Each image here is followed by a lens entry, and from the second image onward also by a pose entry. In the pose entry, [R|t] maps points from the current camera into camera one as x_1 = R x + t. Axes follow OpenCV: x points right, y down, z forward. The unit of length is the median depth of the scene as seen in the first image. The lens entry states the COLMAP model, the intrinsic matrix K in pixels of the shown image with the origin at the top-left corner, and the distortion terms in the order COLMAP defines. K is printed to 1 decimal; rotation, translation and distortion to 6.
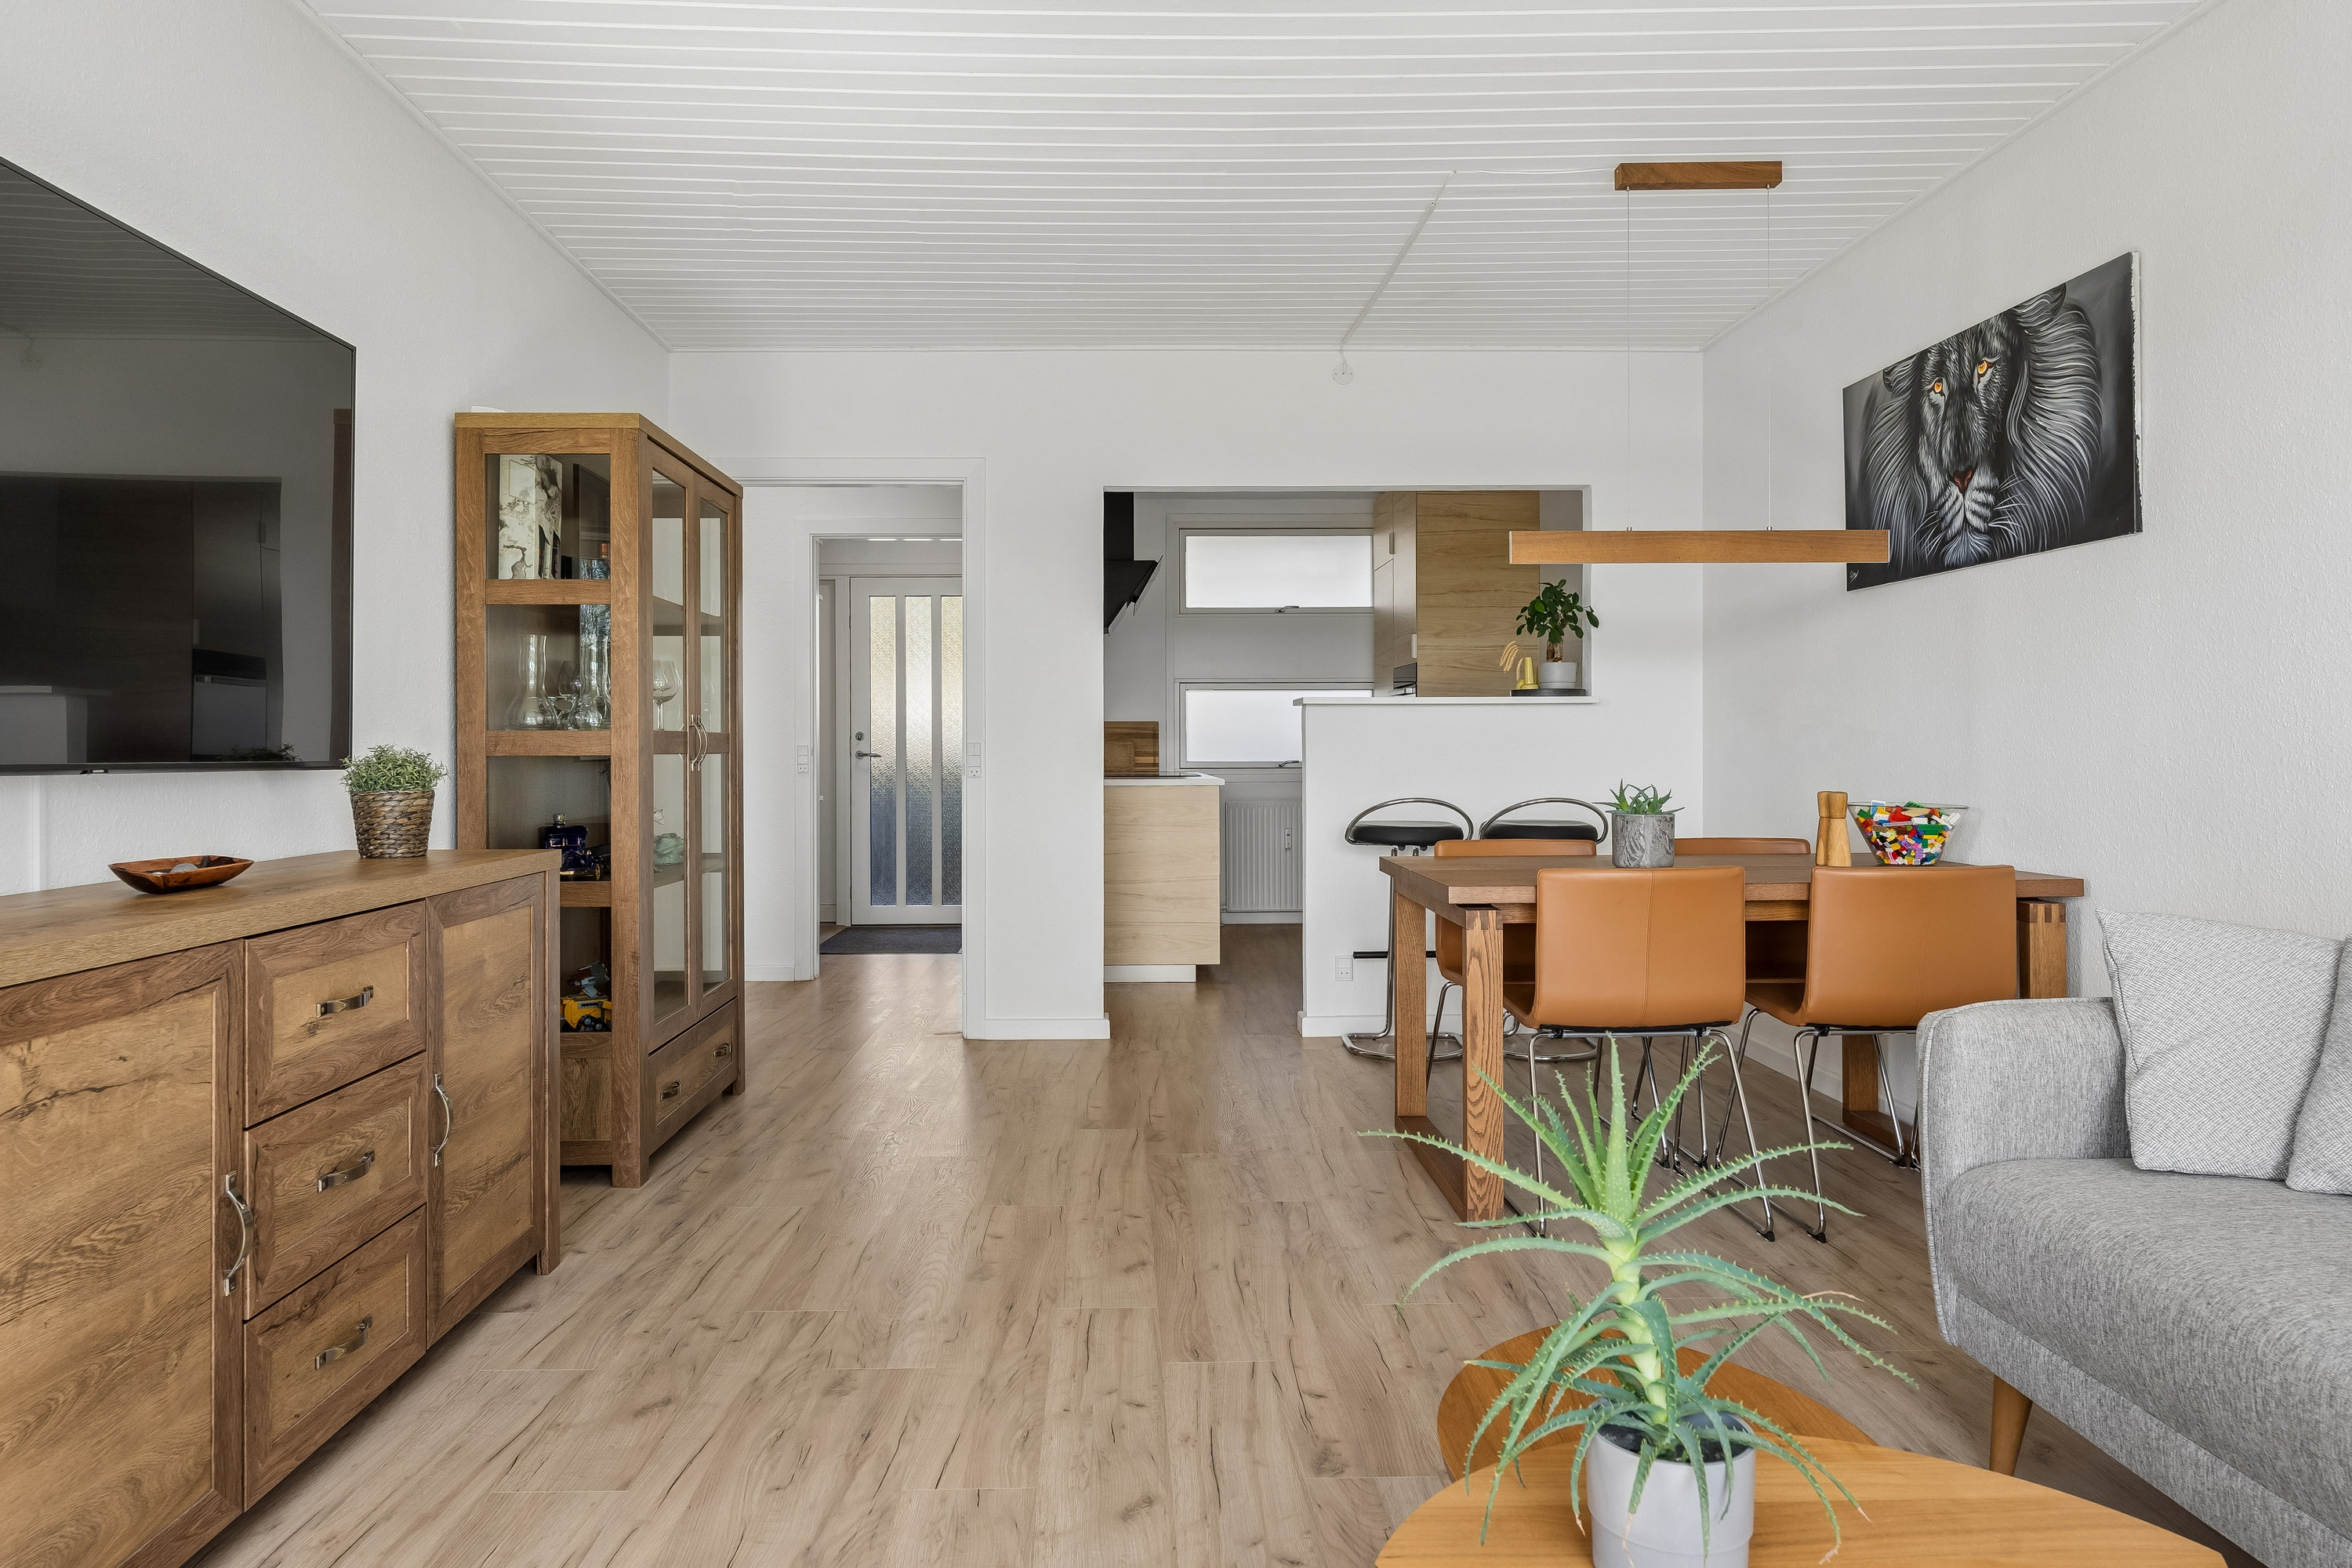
lens RADIAL K [[1484.7, 0, 1119.5], [0, 1484.7, 756.4], [0, 0, 1]] dist [0.002338, 0.000053]
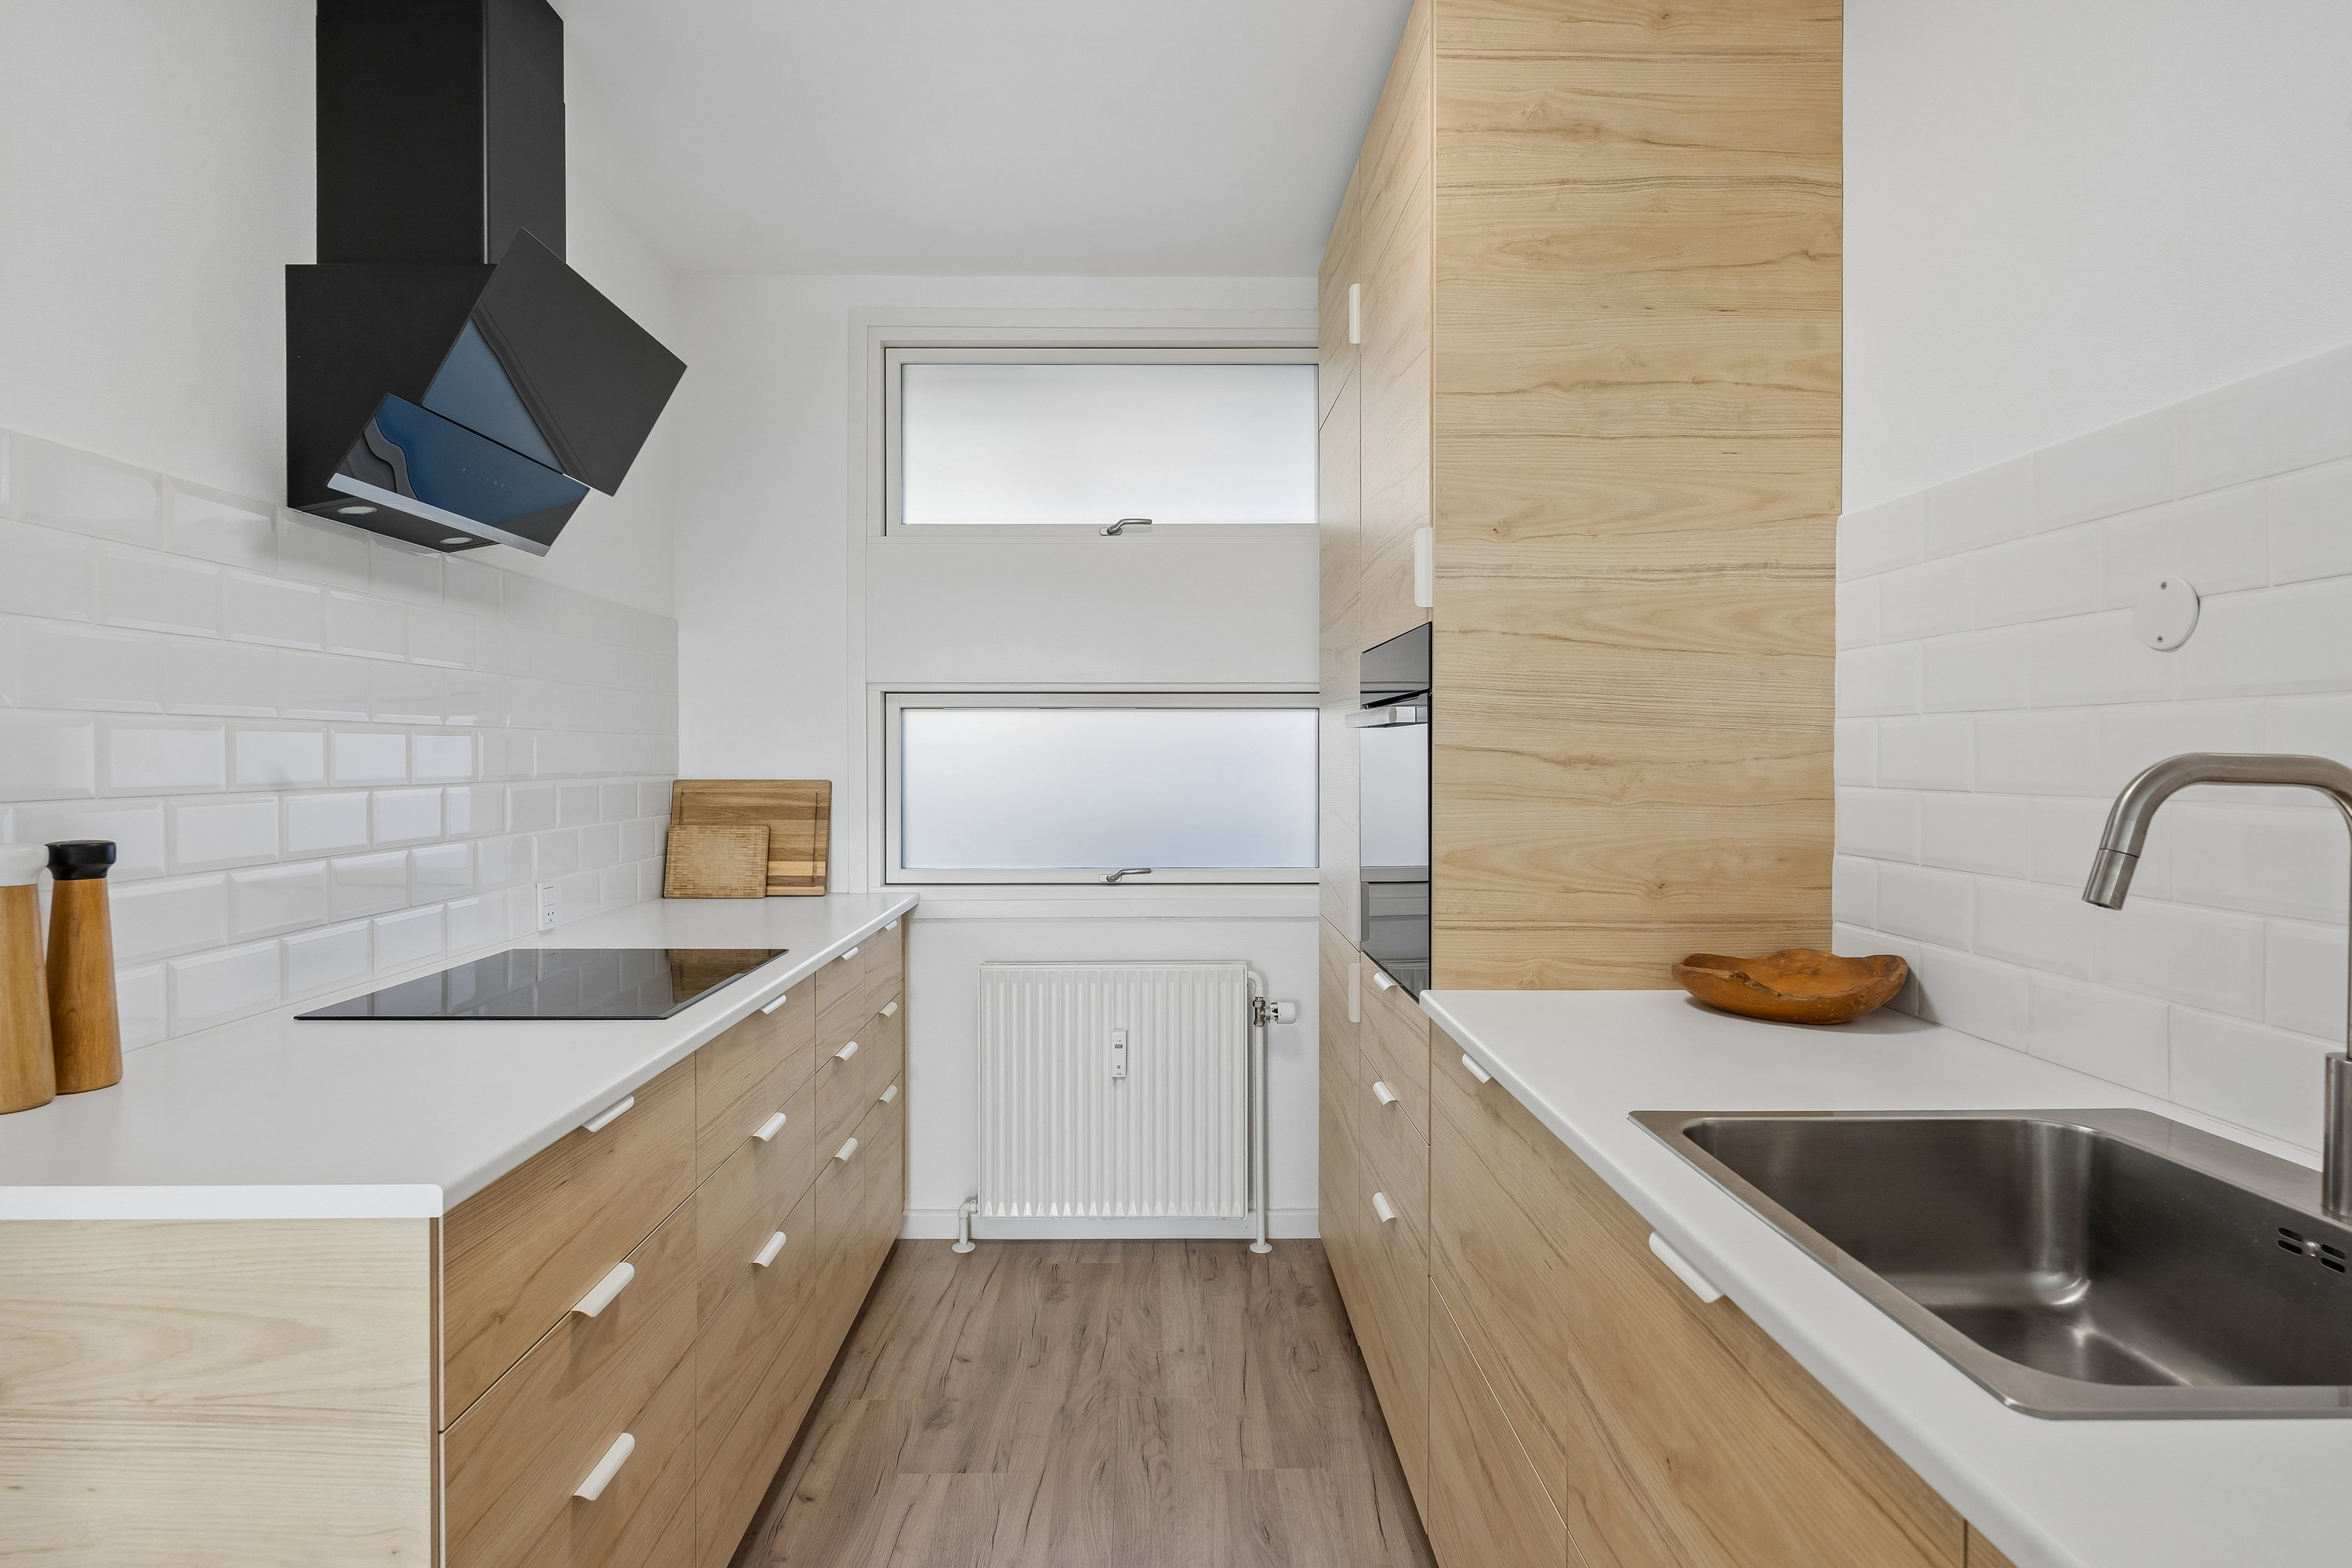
lens RADIAL K [[1226.7, 0, 1160.5], [0, 1226.7, 763.9], [0, 0, 1]] dist [-0.000305, -0.000852]
pose [[0.999959, 0.002132, 0.008796, 0.289955], [-0.002163, 0.999991, 0.003556, -0.071155], [-0.008788, -0.003575, 0.999955, 1.526863]]
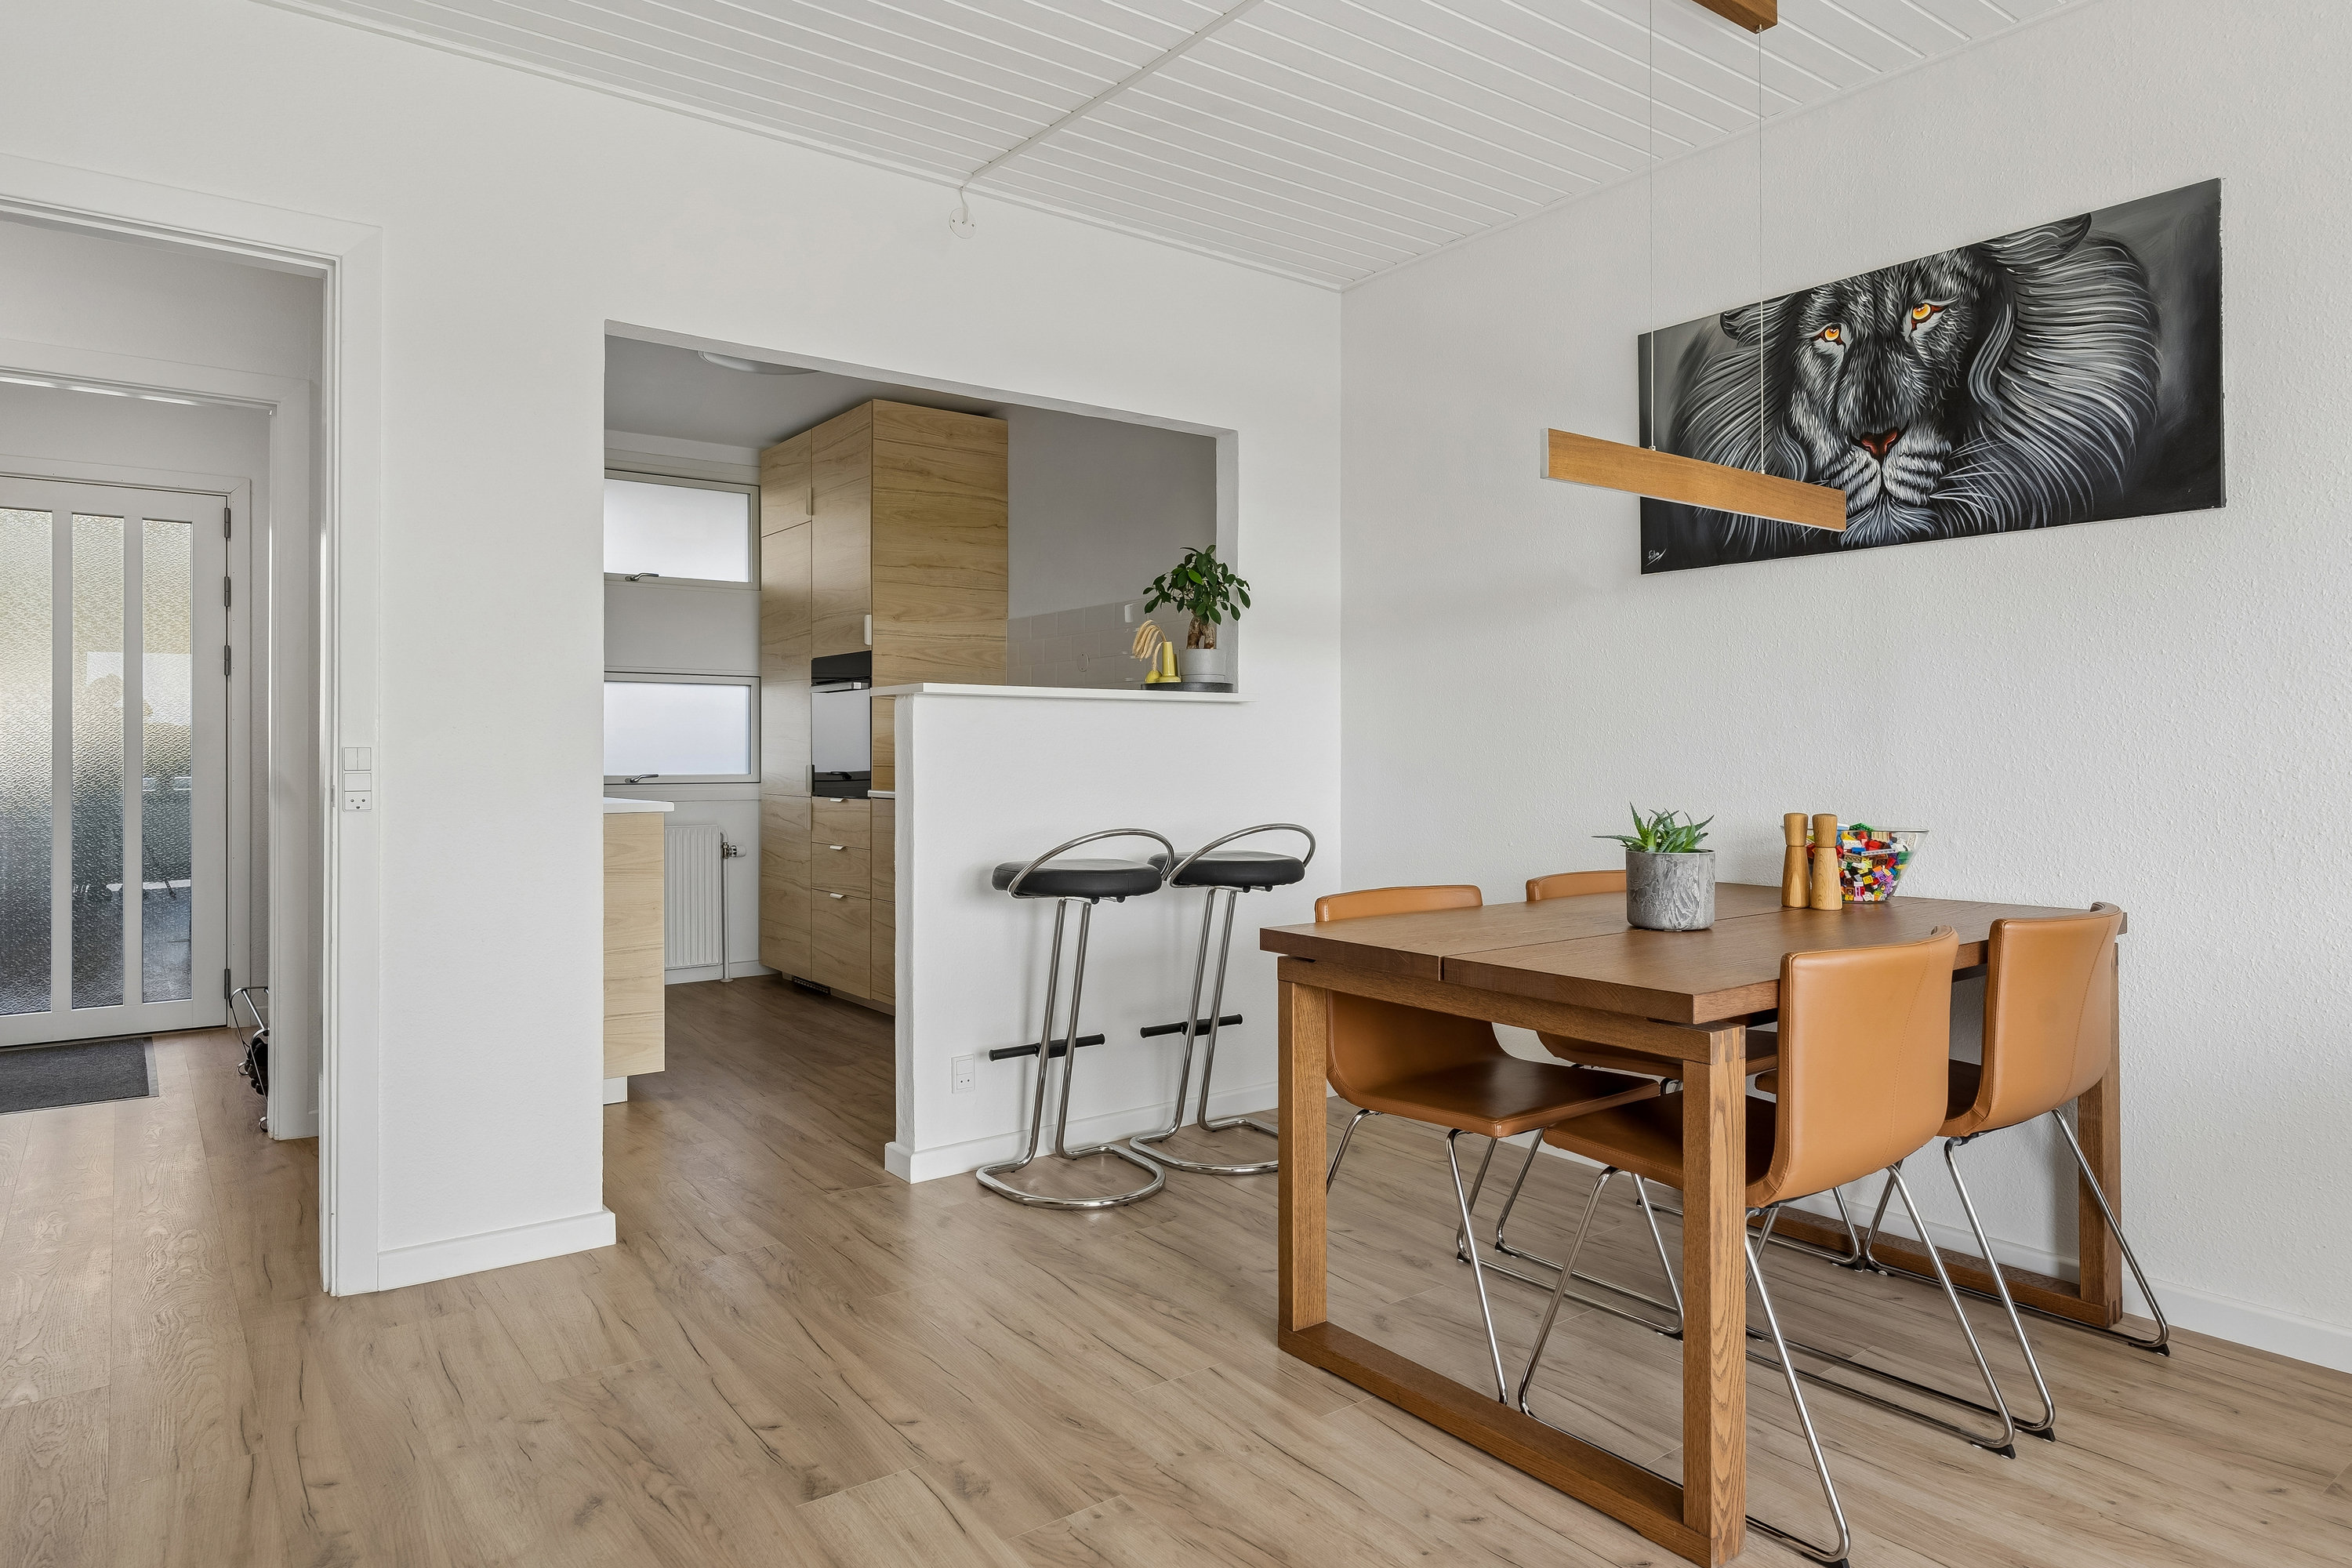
lens RADIAL K [[1420.4, 0, 1173.4], [0, 1420.4, 751.2], [0, 0, 1]] dist [0.002660, -0.000478]
pose [[0.805050, 0.003708, 0.593195, -0.244790], [0.002658, 0.999948, -0.009859, -0.003055], [-0.593201, 0.009514, 0.804998, 0.596610]]
